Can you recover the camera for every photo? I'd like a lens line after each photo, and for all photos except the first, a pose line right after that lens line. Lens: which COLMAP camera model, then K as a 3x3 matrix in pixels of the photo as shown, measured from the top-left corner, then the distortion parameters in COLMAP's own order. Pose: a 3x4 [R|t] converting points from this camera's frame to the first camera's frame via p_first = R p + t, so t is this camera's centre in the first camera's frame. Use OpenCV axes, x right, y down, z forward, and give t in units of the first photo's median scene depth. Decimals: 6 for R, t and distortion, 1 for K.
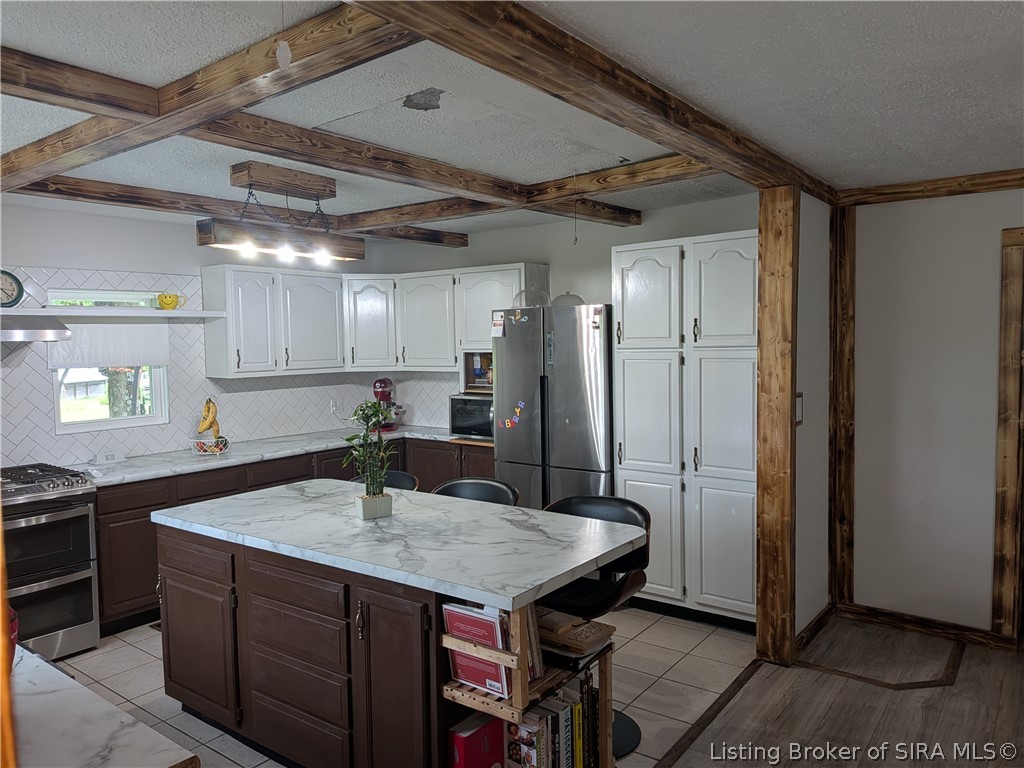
lens RADIAL K [[731.6, 0, 507.7], [0, 731.6, 383.3], [0, 0, 1]] dist [0.028899, -0.012187]
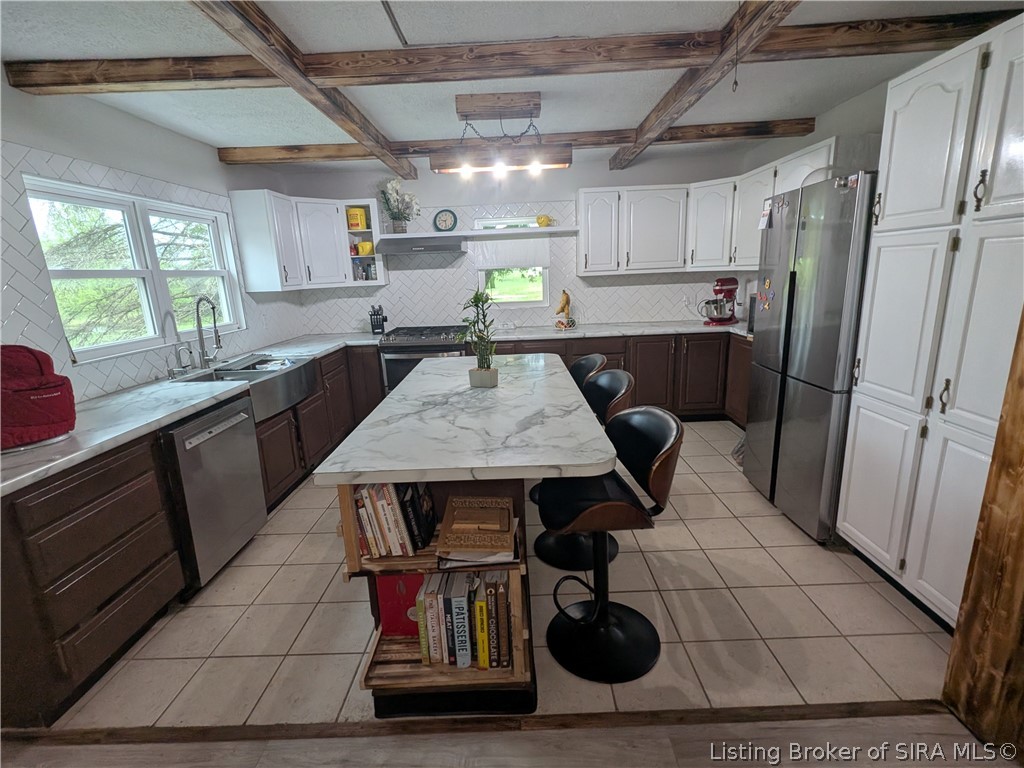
lens RADIAL K [[481.3, 0, 513.3], [0, 481.3, 387.7], [0, 0, 1]] dist [0.005236, -0.000394]
pose [[0.605692, 0.181178, -0.774798, 0.398188], [-0.017500, 0.976530, 0.214670, 0.009101], [0.795506, -0.116465, 0.594647, 0.470897]]
